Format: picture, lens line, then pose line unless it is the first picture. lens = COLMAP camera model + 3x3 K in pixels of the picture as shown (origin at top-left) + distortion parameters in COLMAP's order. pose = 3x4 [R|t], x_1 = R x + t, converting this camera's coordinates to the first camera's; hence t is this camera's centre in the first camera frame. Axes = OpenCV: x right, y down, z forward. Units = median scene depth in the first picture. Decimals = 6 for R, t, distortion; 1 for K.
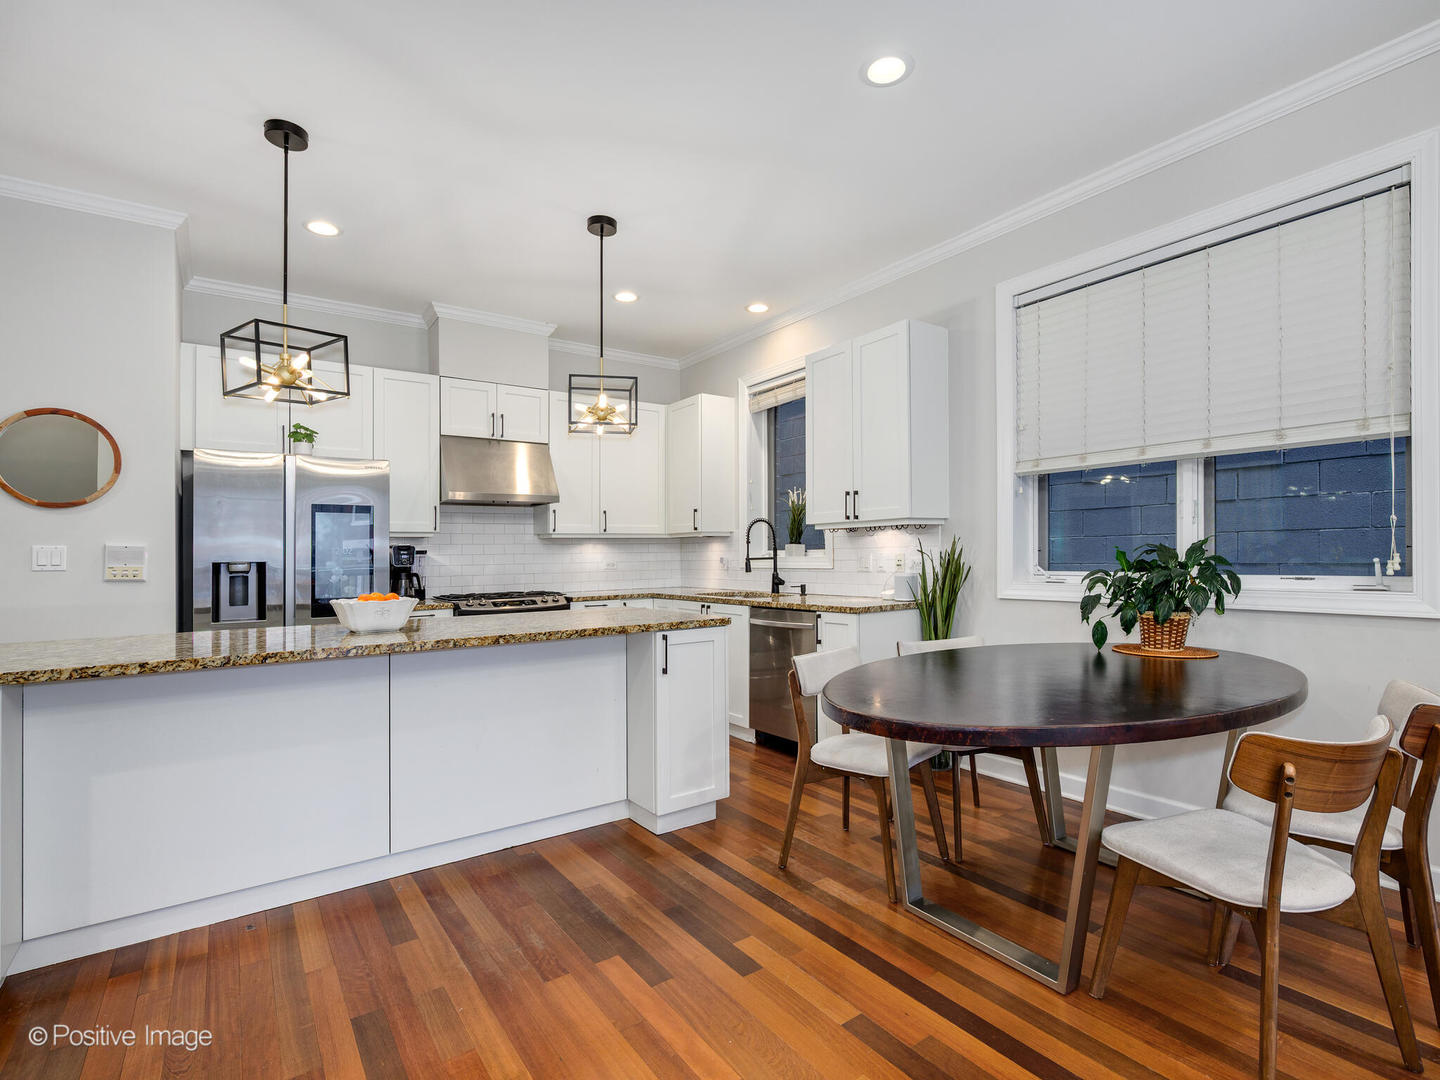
lens RADIAL K [[703.3, 0, 710.1], [0, 703.3, 557.4], [0, 0, 1]] dist [-0.004195, 0.000893]
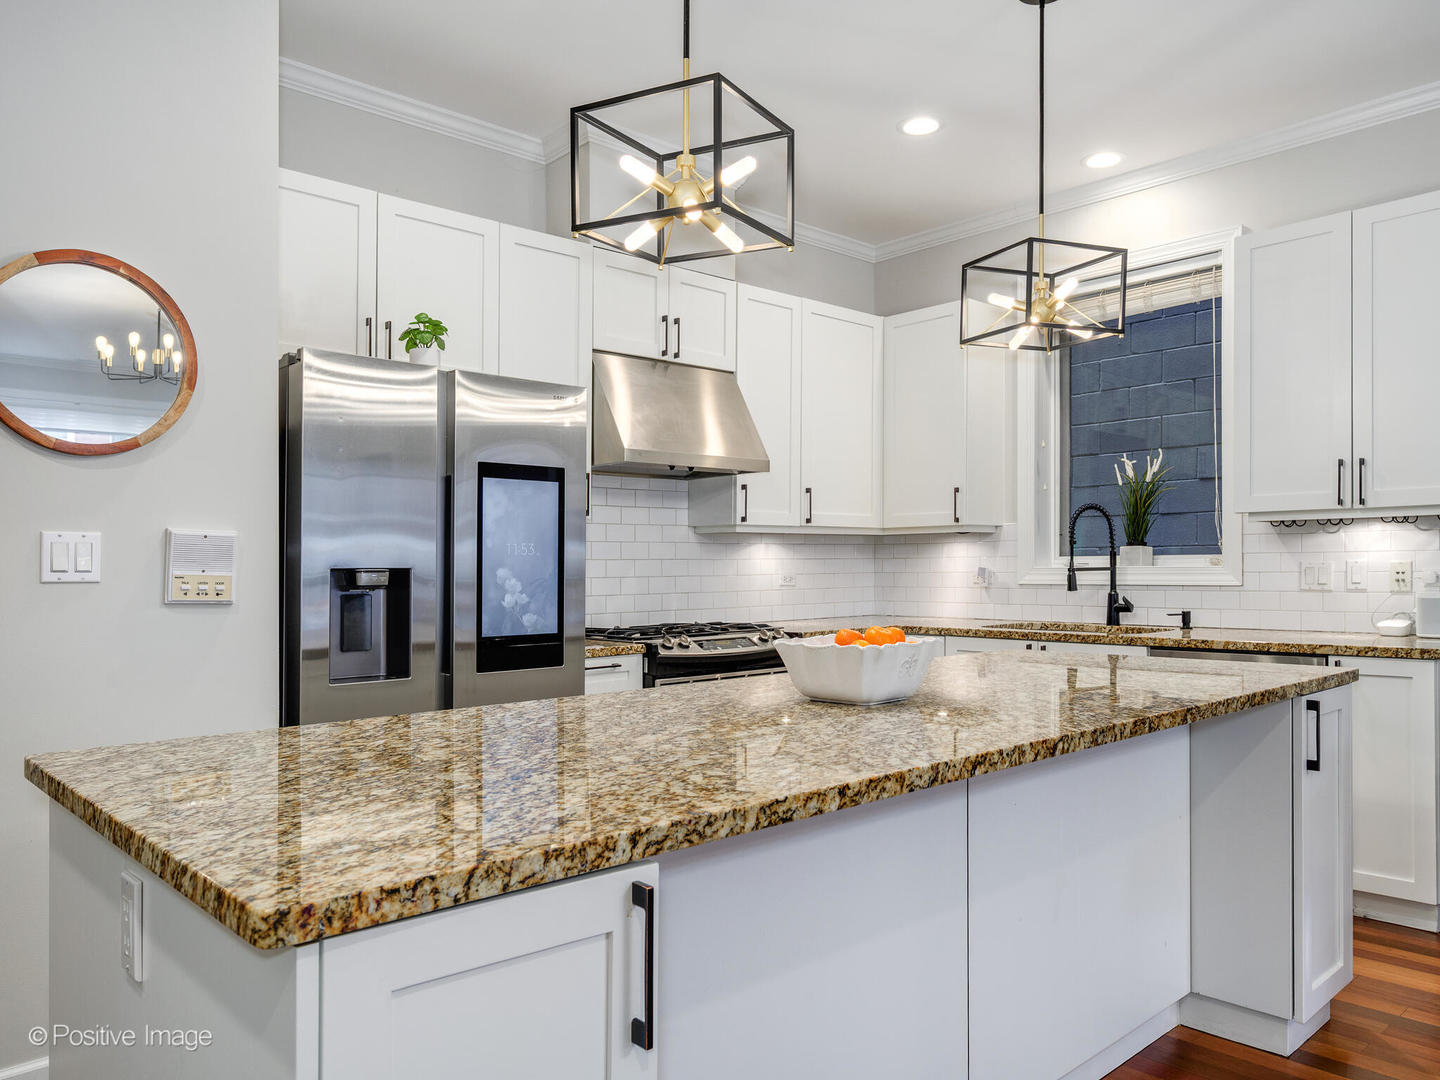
lens RADIAL K [[1052.5, 0, 703.3], [0, 1052.5, 567.5], [0, 0, 1]] dist [-0.006632, 0.019650]
pose [[0.990125, 0.006061, 0.140056, -0.520529], [-0.005622, 0.999978, -0.003530, 0.007185], [-0.140074, 0.002708, 0.990137, 0.181496]]
